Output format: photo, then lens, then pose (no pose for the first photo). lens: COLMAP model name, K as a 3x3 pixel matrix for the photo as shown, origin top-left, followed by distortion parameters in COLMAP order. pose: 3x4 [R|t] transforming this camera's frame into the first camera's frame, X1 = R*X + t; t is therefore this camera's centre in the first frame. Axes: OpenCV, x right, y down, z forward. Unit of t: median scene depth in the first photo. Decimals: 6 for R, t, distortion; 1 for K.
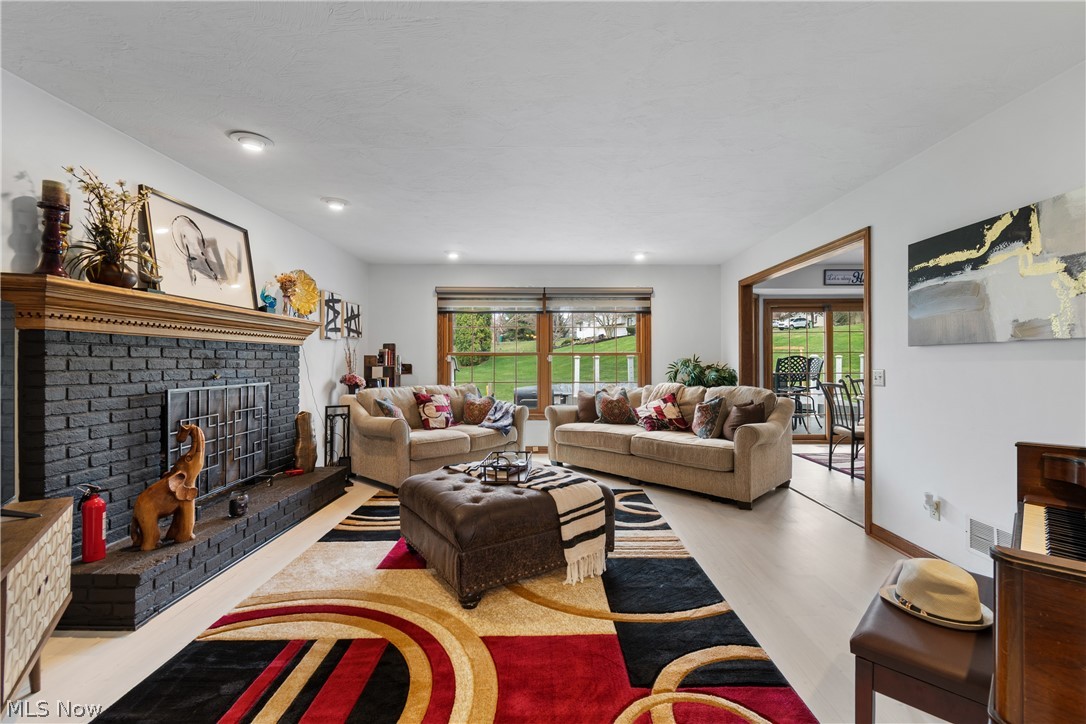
lens RADIAL K [[480.5, 0, 543.1], [0, 480.5, 357.9], [0, 0, 1]] dist [0.001209, -0.000768]
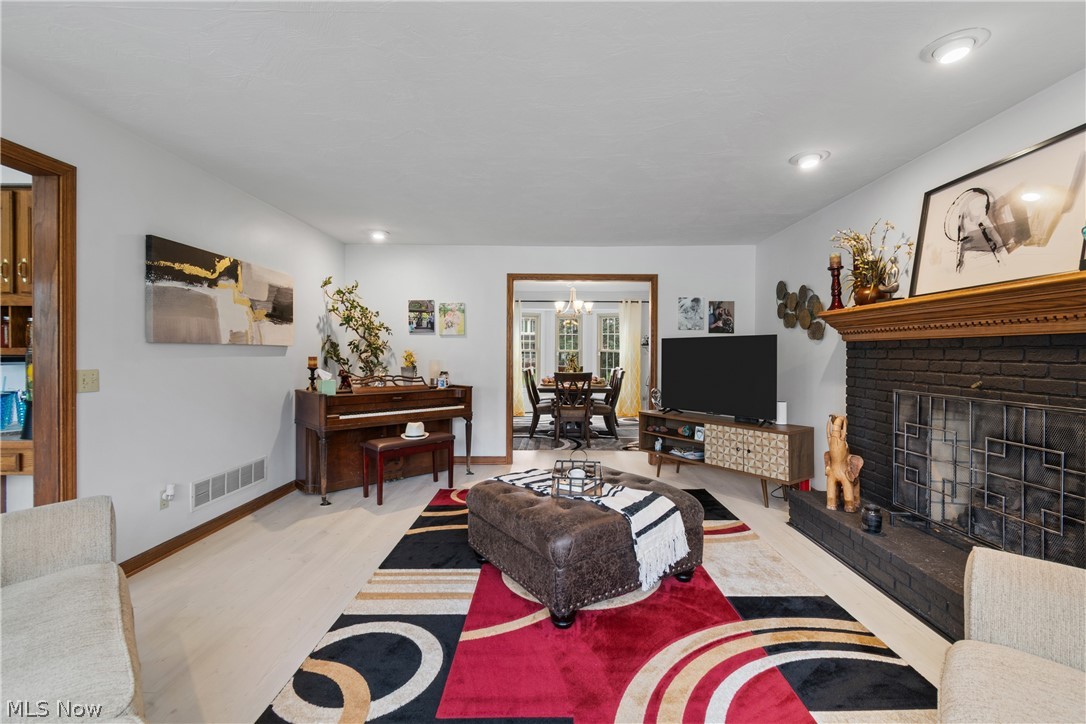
lens RADIAL K [[480.5, 0, 552.4], [0, 480.5, 356.7], [0, 0, 1]] dist [0.001209, -0.000768]
pose [[-0.999957, -0.006793, -0.006335, -0.022899], [-0.006781, 0.999975, -0.001958, 0.000948], [0.006348, -0.001915, -0.999978, 2.049867]]
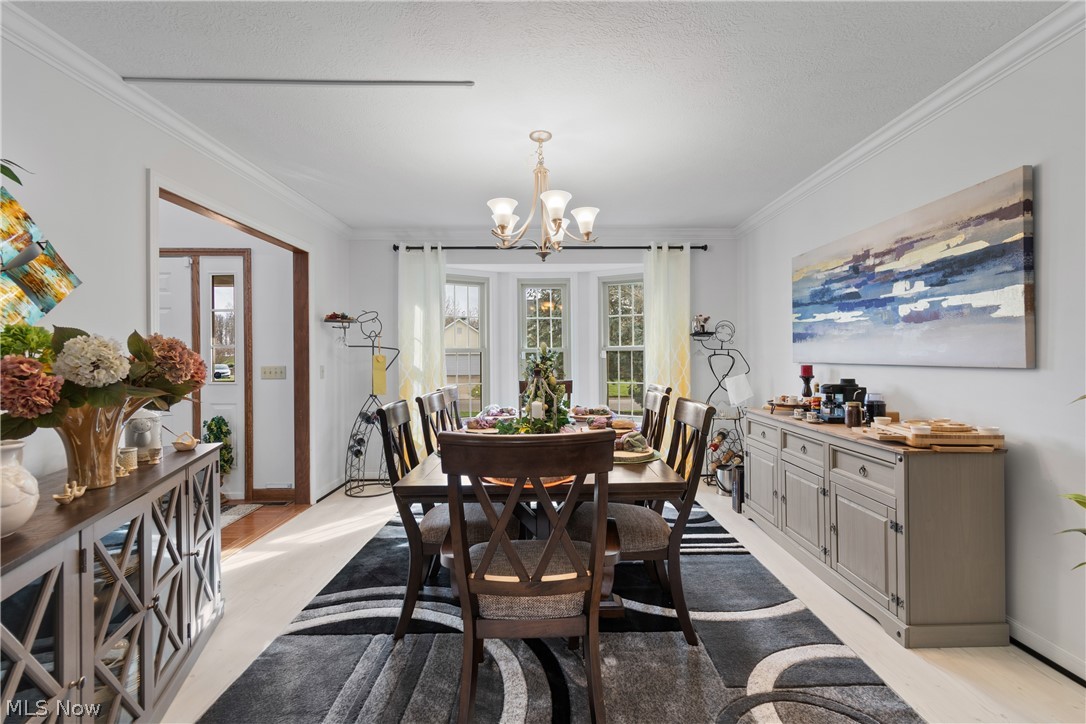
lens RADIAL K [[480.5, 0, 540.5], [0, 480.5, 355.7], [0, 0, 1]] dist [0.001209, -0.000768]
pose [[-0.999973, 0.004373, -0.005877, -0.143594], [0.004457, 0.999887, -0.014379, 0.000241], [0.005813, -0.014405, -0.999879, 0.296091]]
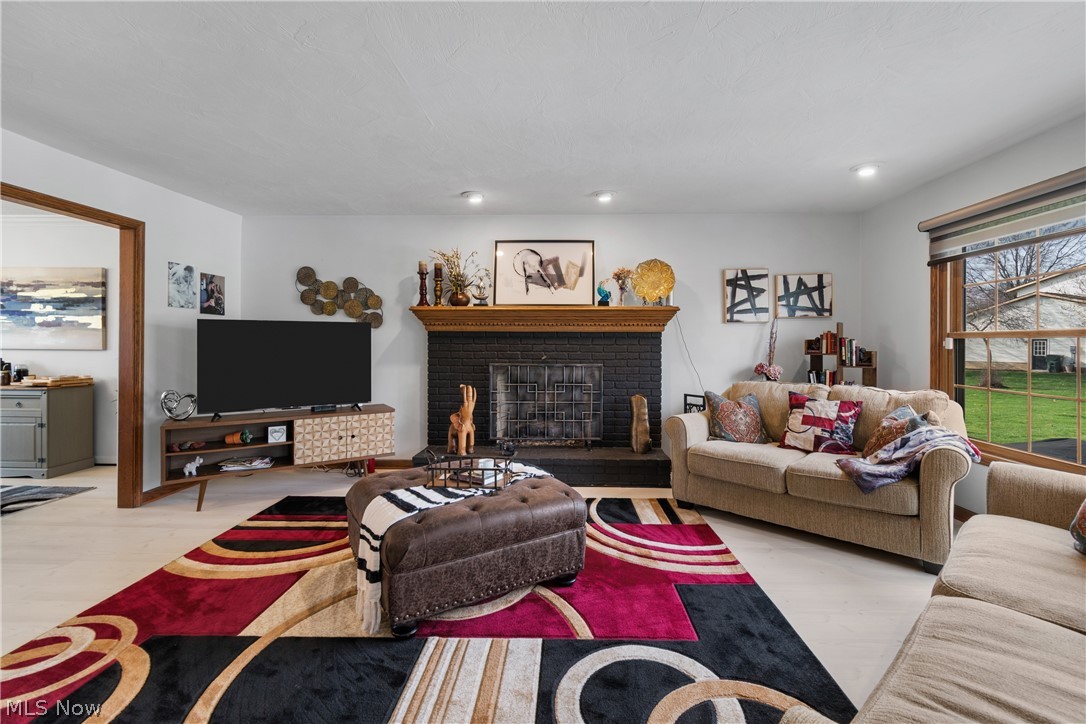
lens RADIAL K [[480.5, 0, 562.2], [0, 480.5, 344.8], [0, 0, 1]] dist [0.001209, -0.000768]
pose [[-0.016172, 0.004141, -0.999861, 0.834549], [0.005428, 0.999977, 0.004054, -0.004079], [0.999854, -0.005361, -0.016194, 1.269939]]
